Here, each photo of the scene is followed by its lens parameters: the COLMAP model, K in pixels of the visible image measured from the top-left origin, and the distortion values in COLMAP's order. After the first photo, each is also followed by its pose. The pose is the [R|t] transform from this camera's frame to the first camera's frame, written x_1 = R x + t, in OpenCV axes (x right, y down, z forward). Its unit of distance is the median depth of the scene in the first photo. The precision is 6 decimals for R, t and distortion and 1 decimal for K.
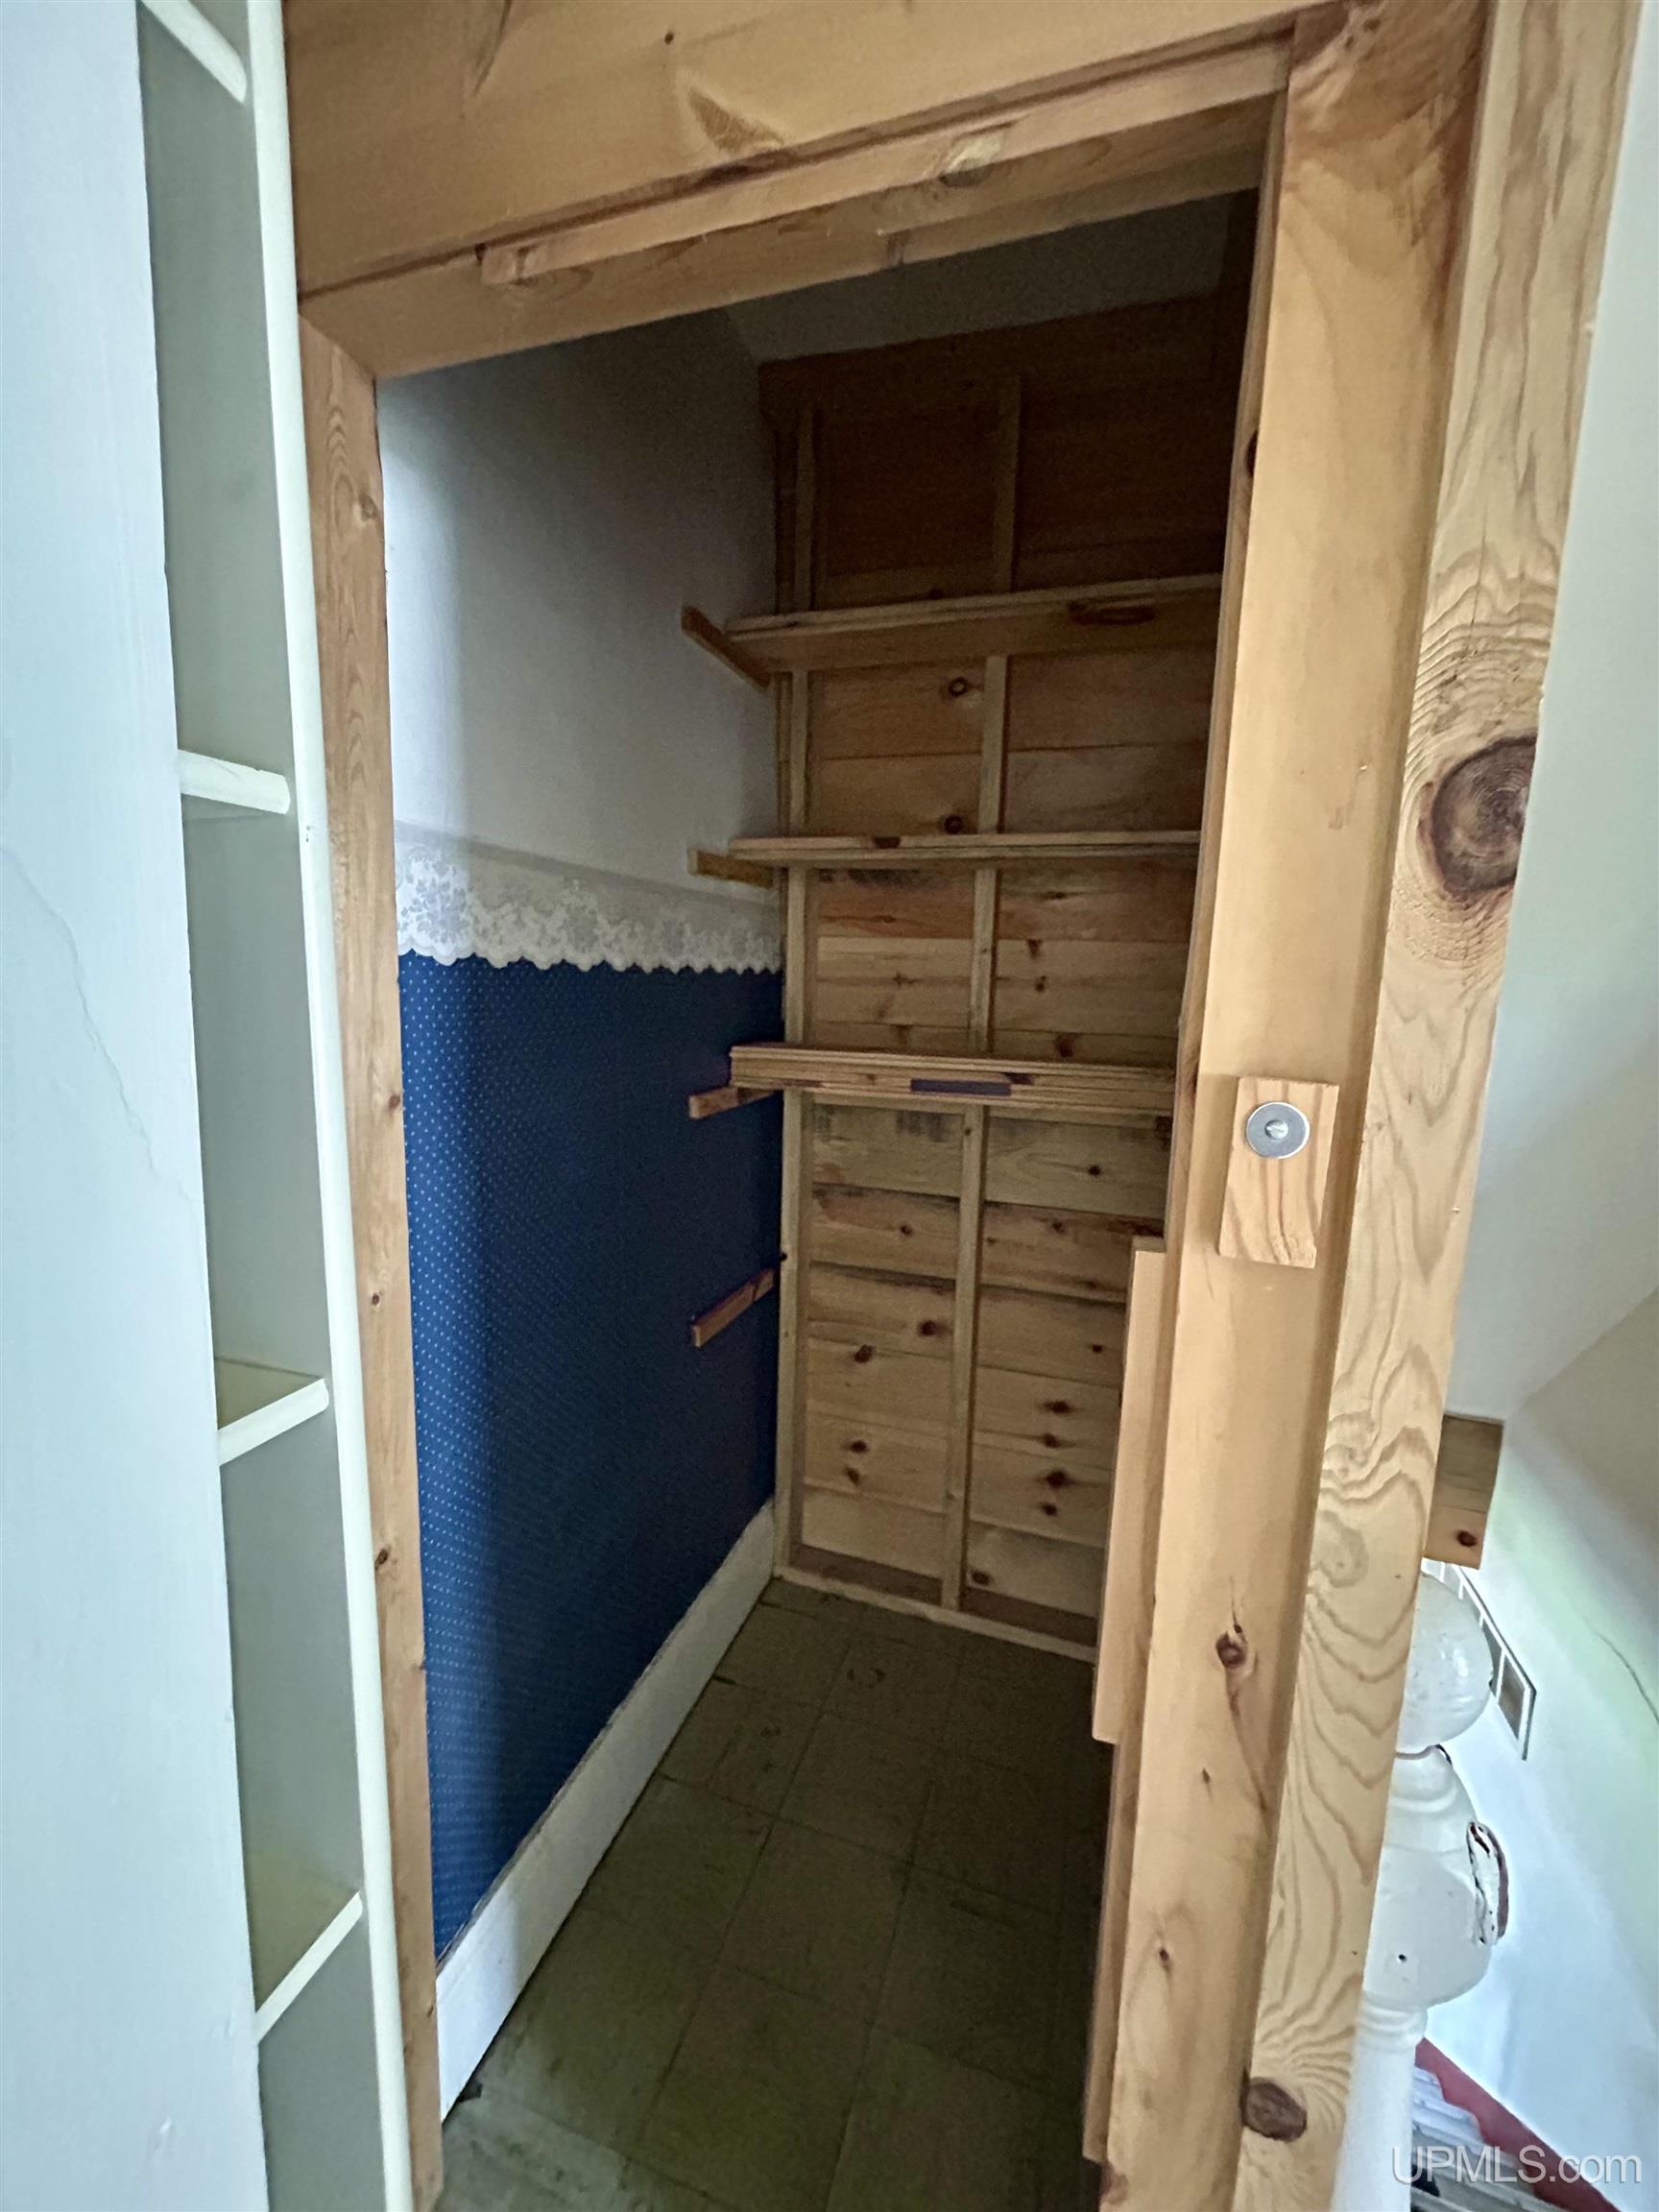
lens RADIAL K [[896.0, 0, 839.9], [0, 896.0, 1101.7], [0, 0, 1]] dist [0.003984, -0.000130]
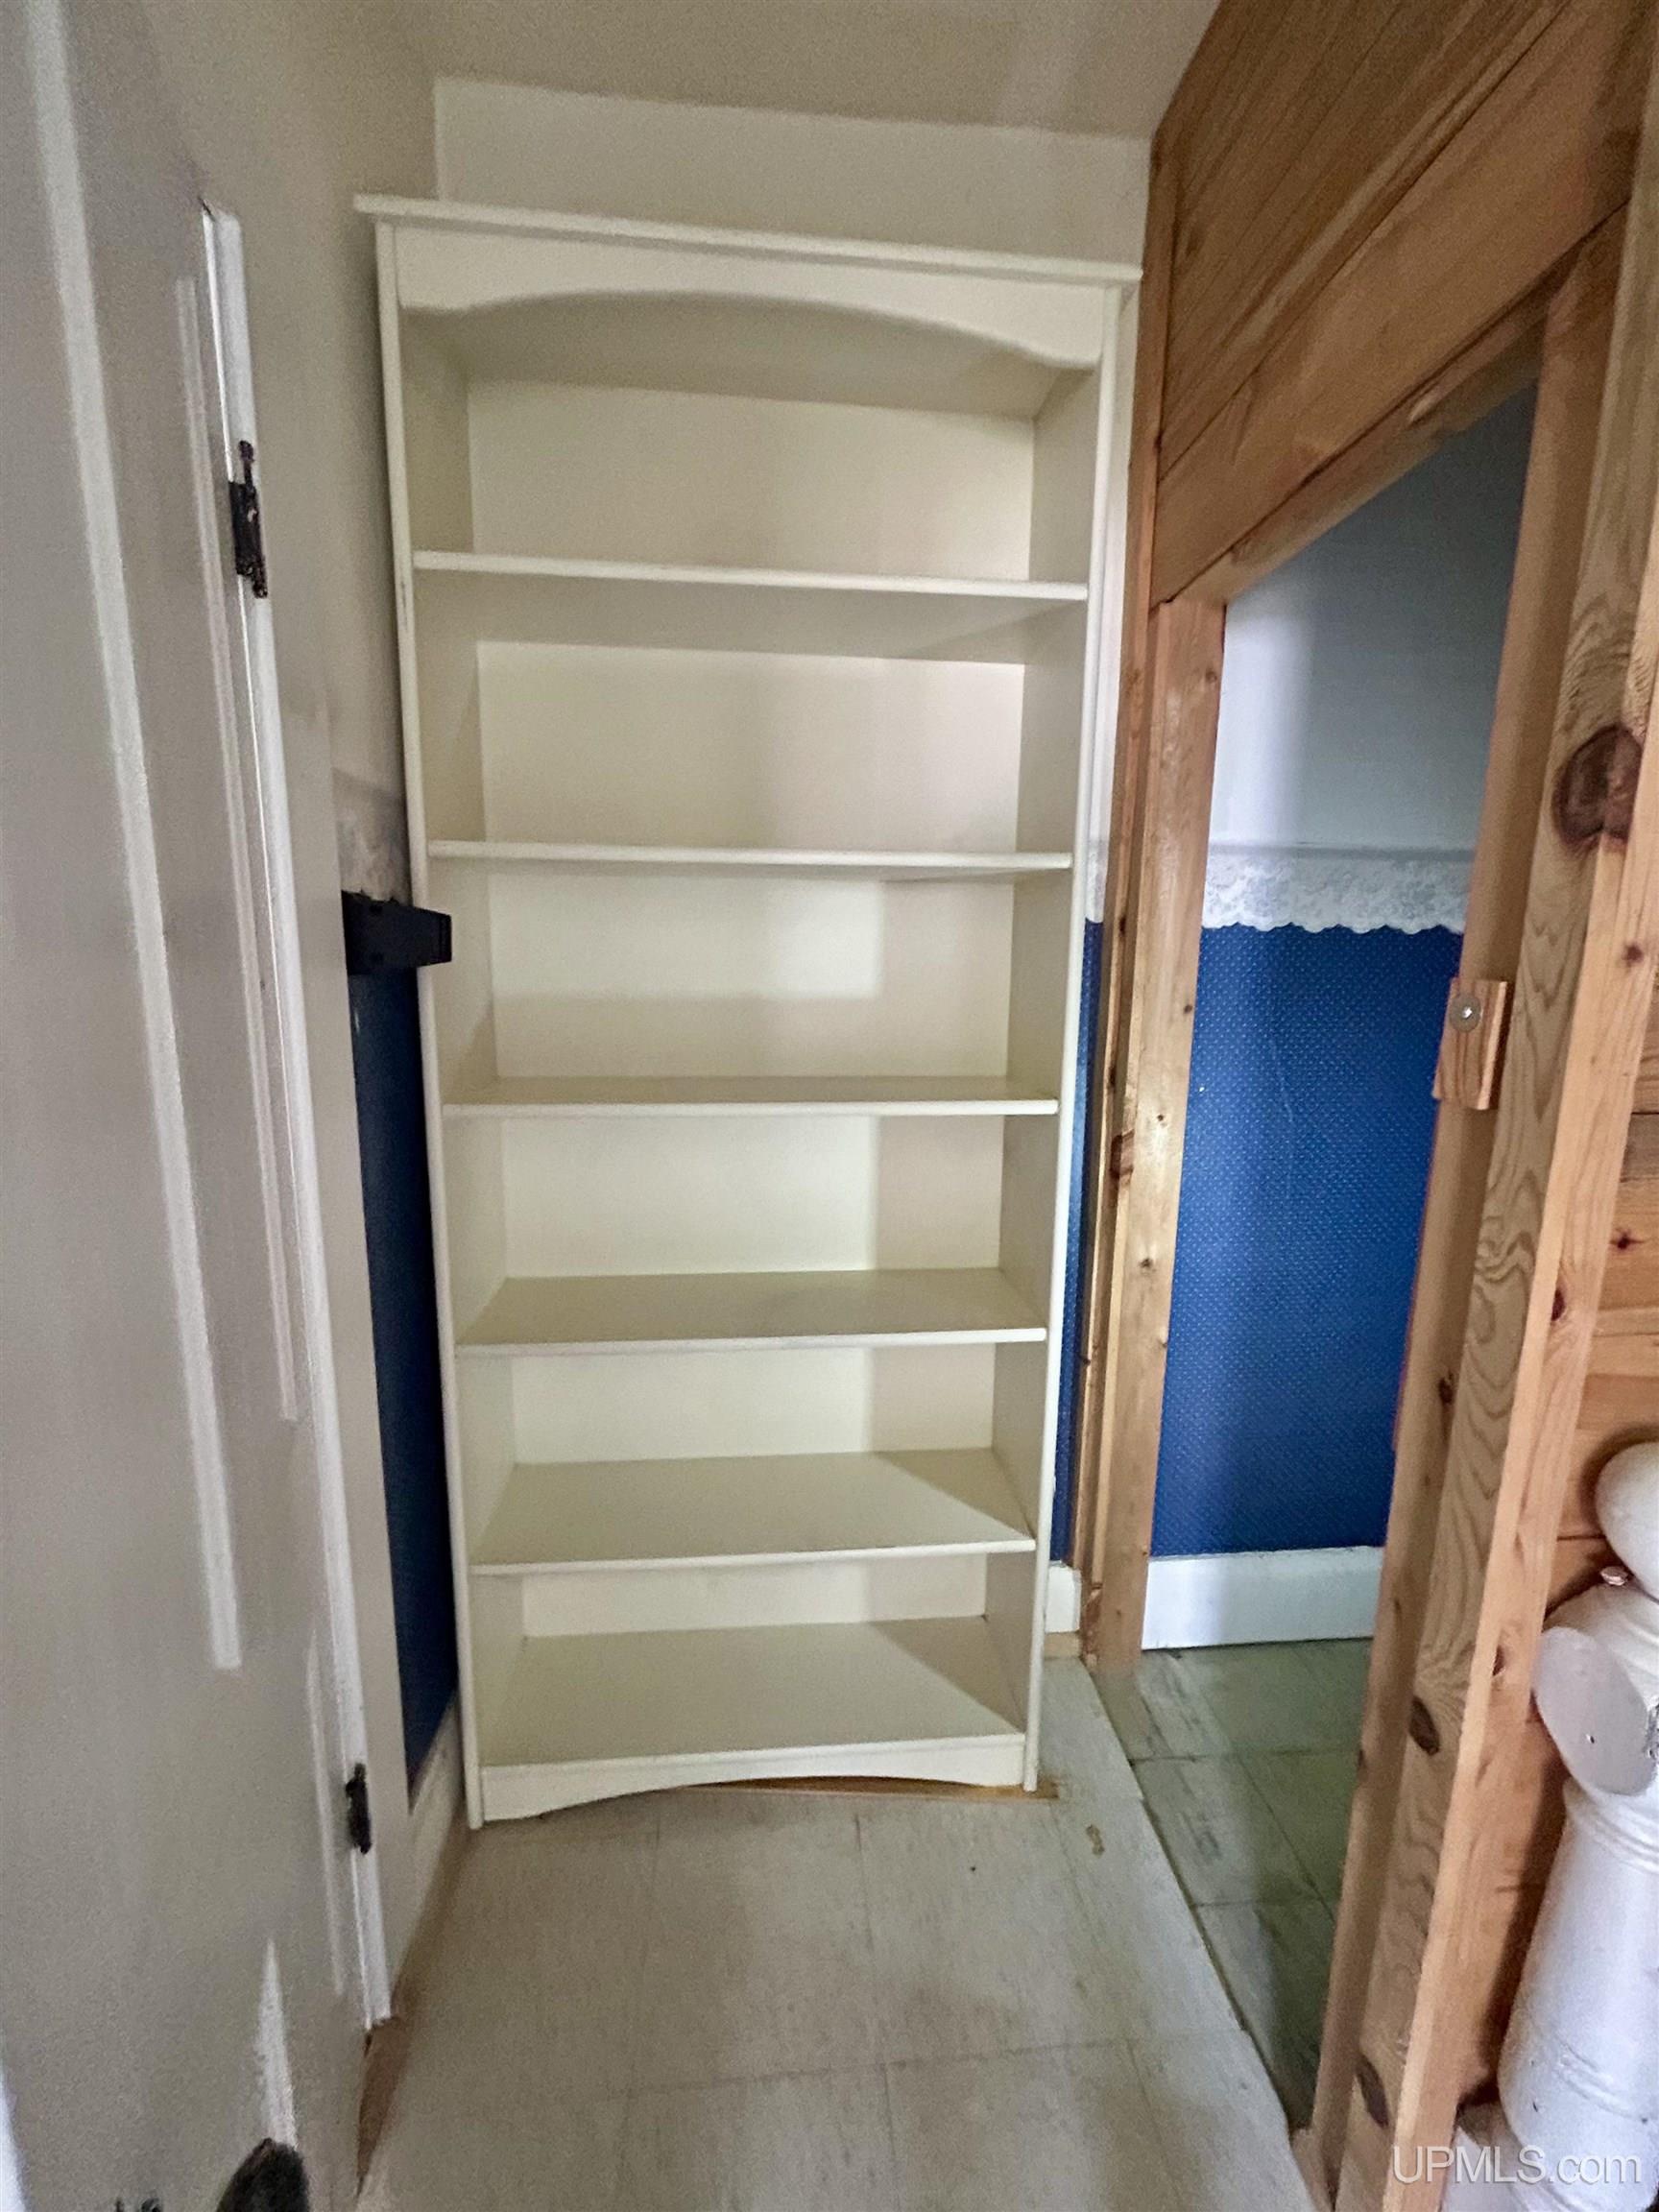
lens RADIAL K [[896.0, 0, 837.7], [0, 896.0, 1098.1], [0, 0, 1]] dist [0.003984, -0.000130]
pose [[0.389115, 0.135052, -0.911236, 1.356478], [-0.127736, 0.987549, 0.091816, 0.156798], [0.912290, 0.080670, 0.401521, -0.500671]]
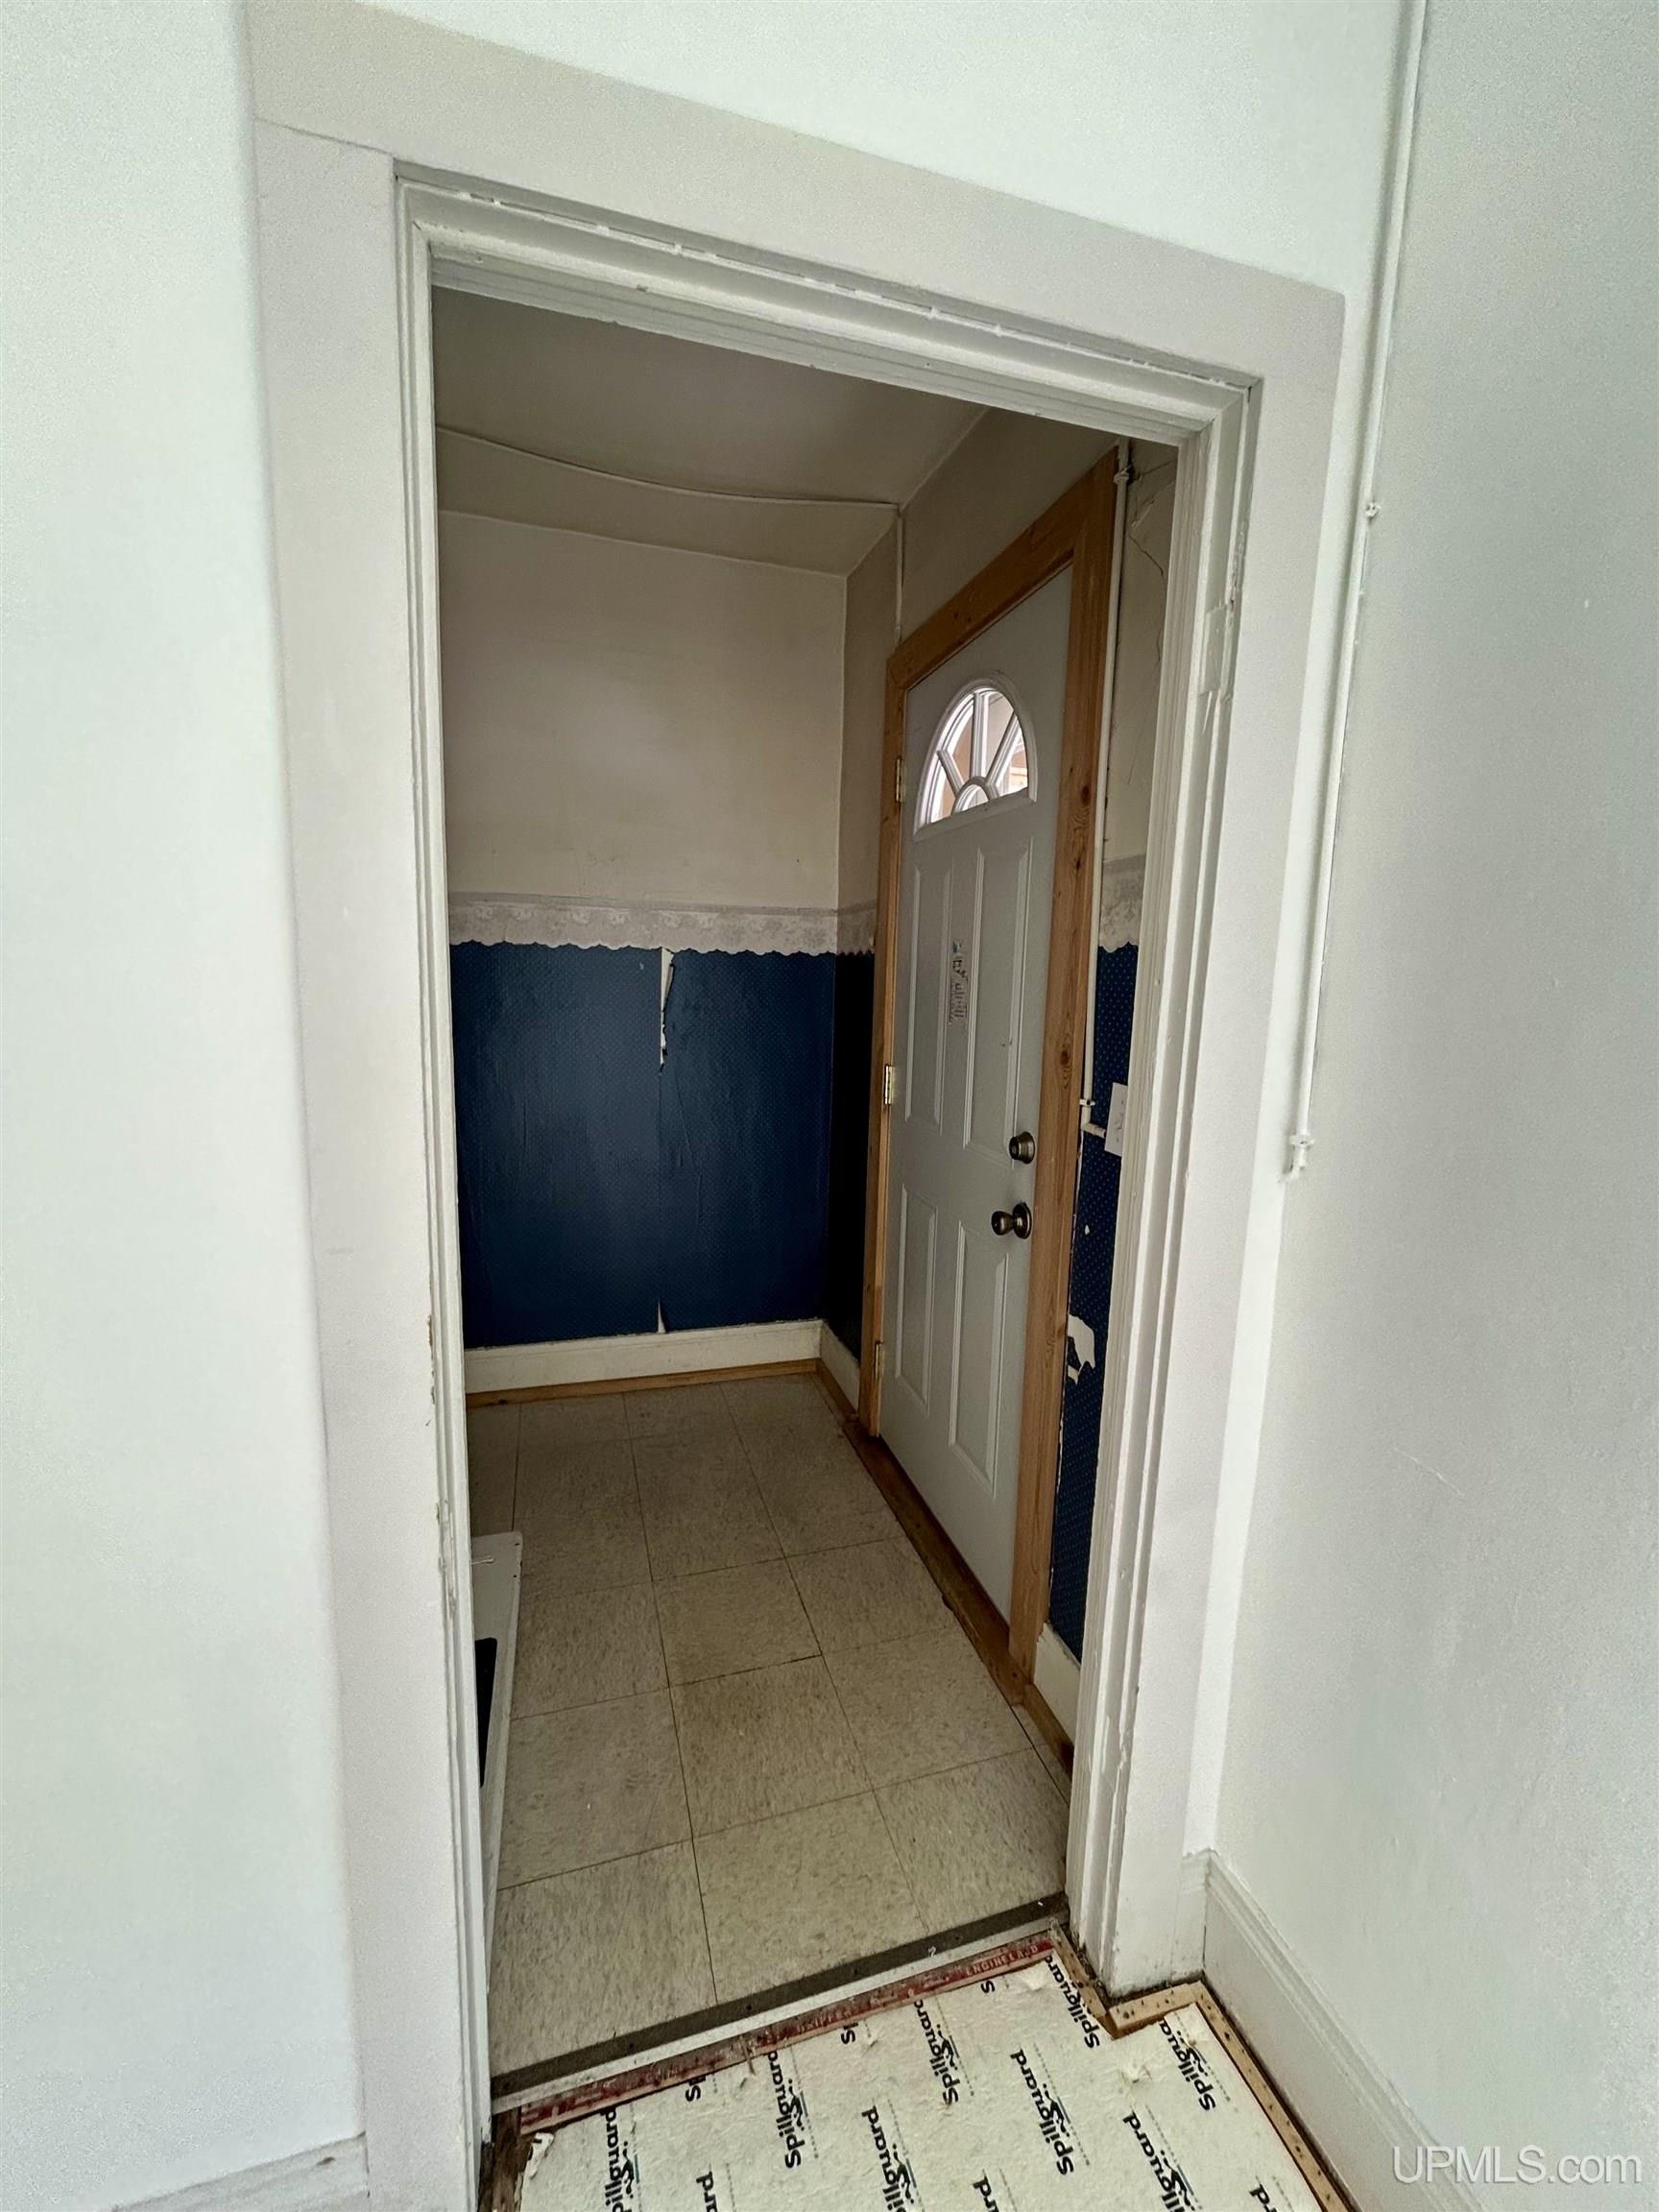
lens RADIAL K [[896.0, 0, 830.0], [0, 896.0, 1105.6], [0, 0, 1]] dist [0.003984, -0.000130]
pose [[-0.821585, 0.034051, -0.569068, 1.423721], [-0.126578, 0.962402, 0.240332, -0.406653], [0.555856, 0.269485, -0.786385, 3.795533]]
